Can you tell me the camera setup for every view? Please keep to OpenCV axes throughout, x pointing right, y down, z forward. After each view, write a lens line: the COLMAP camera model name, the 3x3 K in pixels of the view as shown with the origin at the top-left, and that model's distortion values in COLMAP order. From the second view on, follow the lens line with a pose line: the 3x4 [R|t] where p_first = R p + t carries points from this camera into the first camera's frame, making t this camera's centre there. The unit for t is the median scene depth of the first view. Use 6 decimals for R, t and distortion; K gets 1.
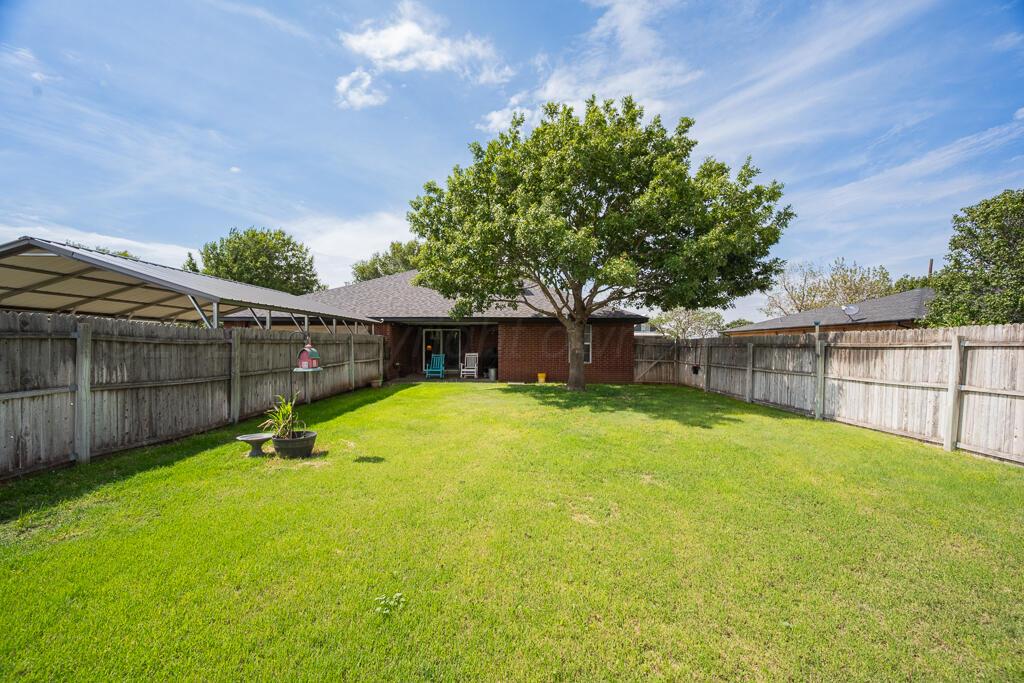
lens RADIAL K [[400.2, 0, 510.5], [0, 400.2, 343.2], [0, 0, 1]] dist [-0.005780, 0.000413]
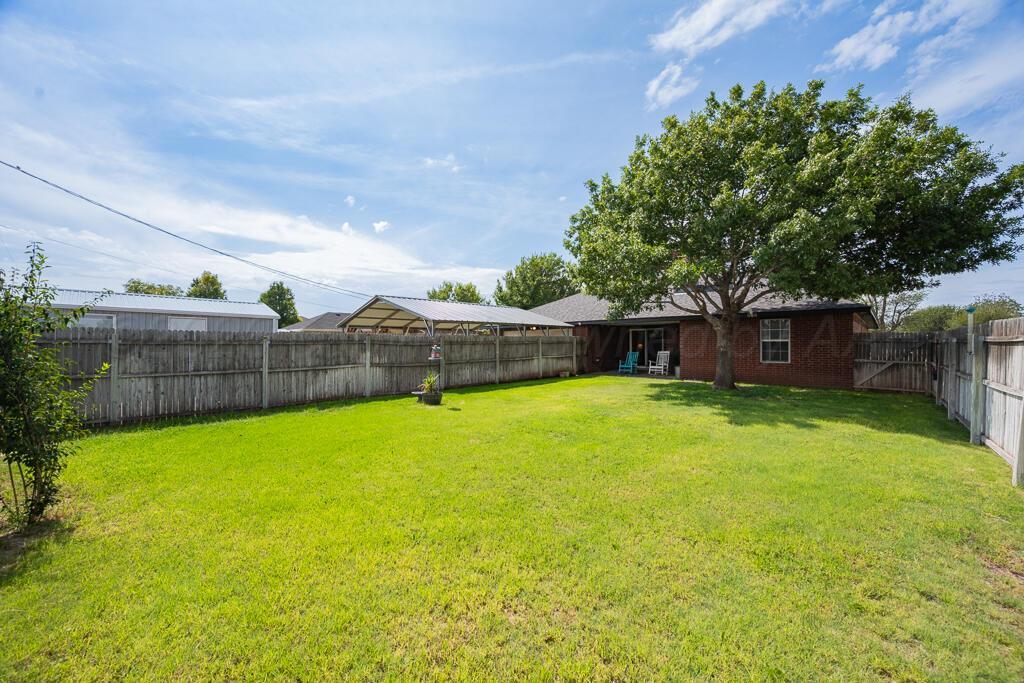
lens RADIAL K [[400.2, 0, 512.2], [0, 400.2, 343.1], [0, 0, 1]] dist [-0.005780, 0.000413]
pose [[0.750682, -0.010333, -0.660583, 0.399934], [0.011840, 0.999928, -0.002187, 0.001242], [0.660557, -0.006180, 0.750750, -0.065620]]
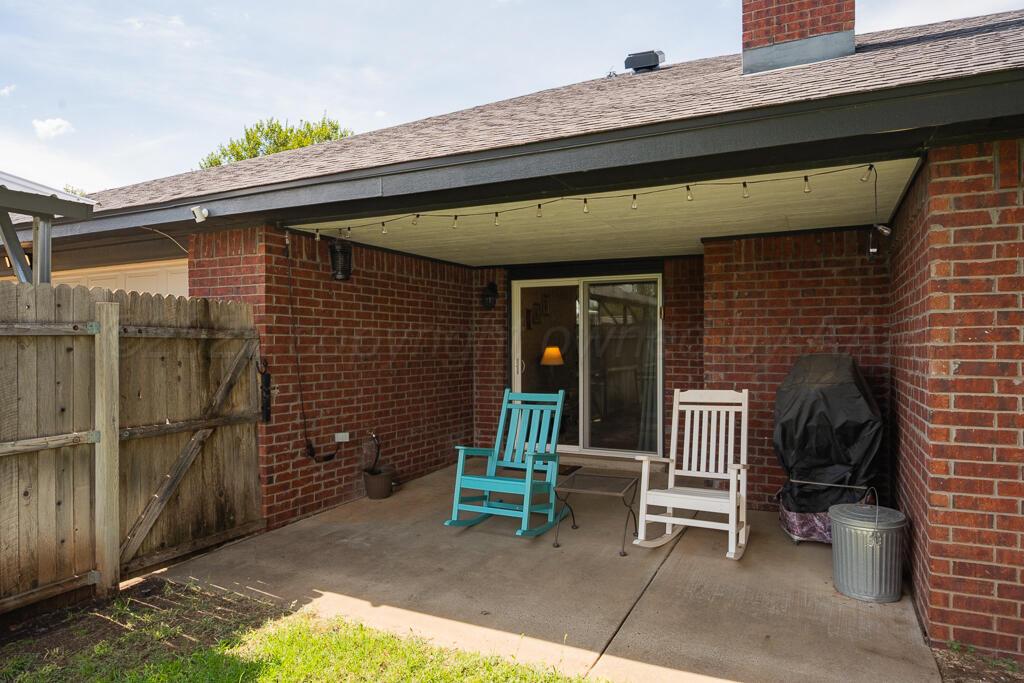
lens RADIAL K [[653.0, 0, 514.2], [0, 653.0, 343.8], [0, 0, 1]] dist [0.009369, 0.001118]
pose [[0.911635, -0.014160, -0.410756, -0.076485], [0.011044, 0.999889, -0.009958, 0.007382], [0.410852, 0.004542, 0.911691, 0.943294]]
